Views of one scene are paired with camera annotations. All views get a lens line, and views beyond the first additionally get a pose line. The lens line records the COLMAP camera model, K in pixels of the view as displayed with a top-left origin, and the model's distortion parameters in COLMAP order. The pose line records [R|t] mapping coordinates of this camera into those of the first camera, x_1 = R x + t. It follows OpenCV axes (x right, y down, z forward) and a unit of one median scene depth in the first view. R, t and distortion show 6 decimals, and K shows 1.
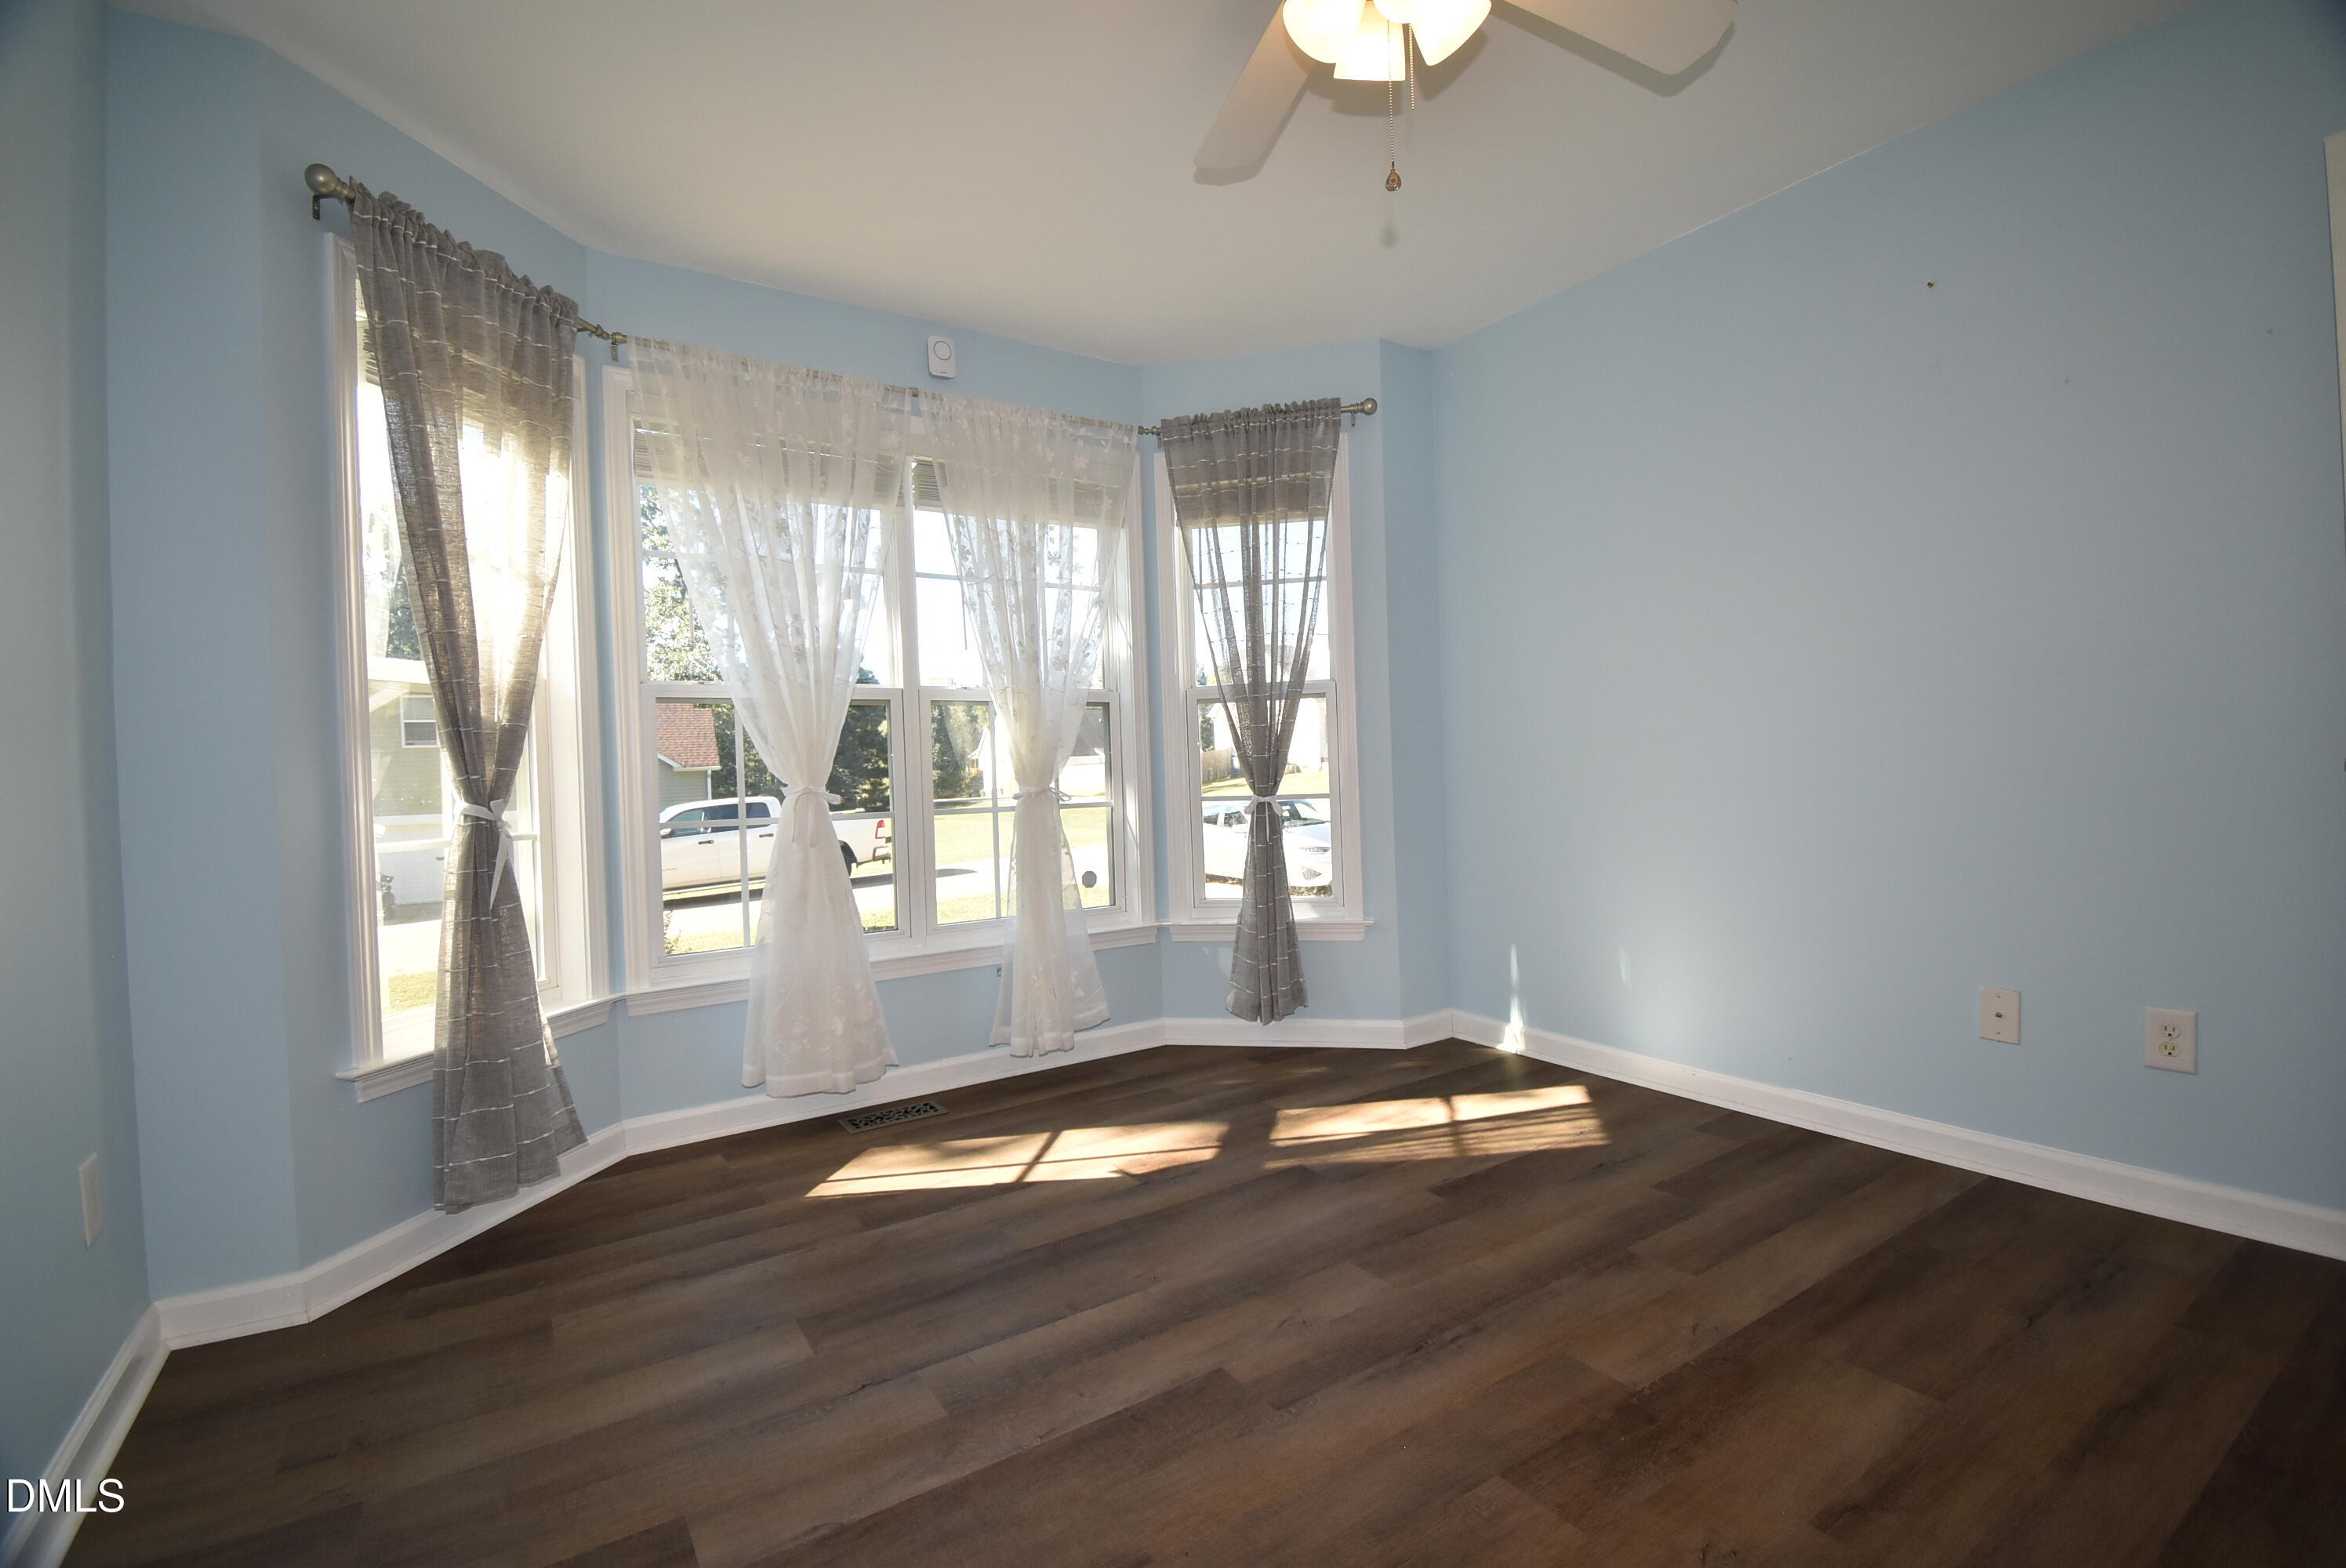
lens RADIAL K [[1037.2, 0, 1184.6], [0, 1037.2, 777.9], [0, 0, 1]] dist [0.023621, -0.027931]
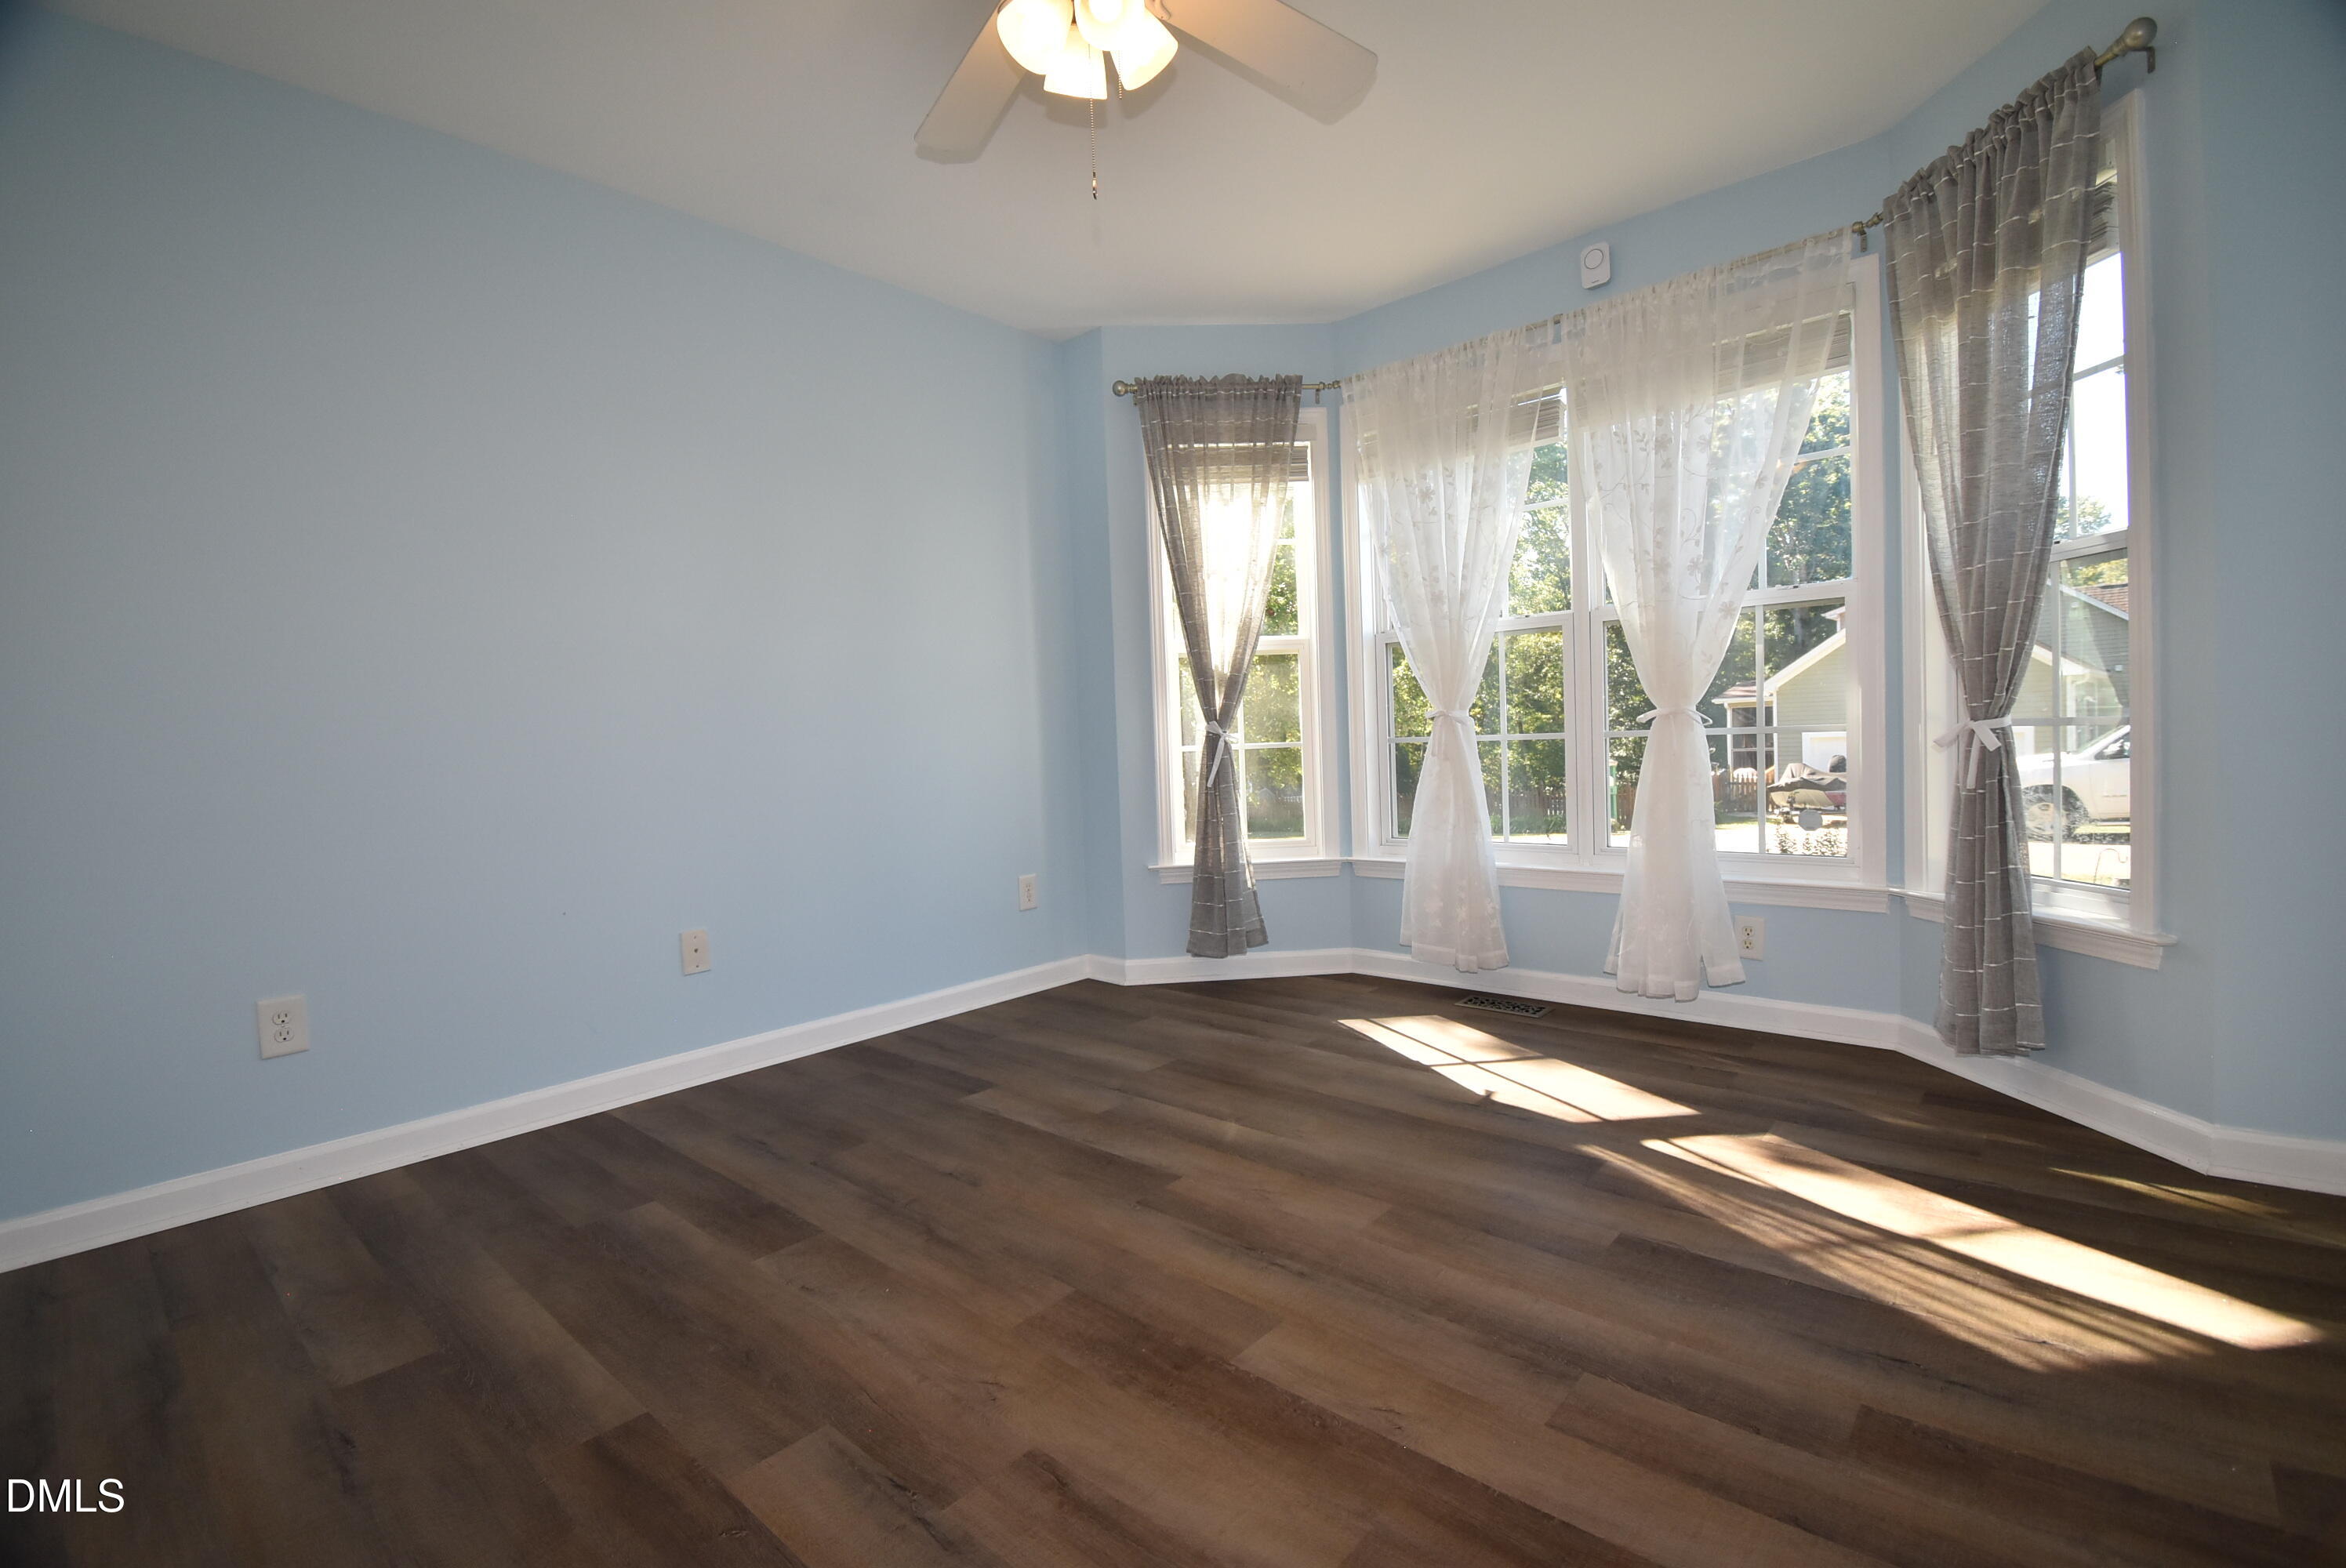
lens RADIAL K [[1037.2, 0, 1184.6], [0, 1037.2, 777.9], [0, 0, 1]] dist [0.023621, -0.027931]
pose [[0.262061, 0.060620, -0.963146, 0.802039], [0.020403, 0.997454, 0.068331, -0.001830], [0.964836, -0.037558, 0.260157, 0.454706]]
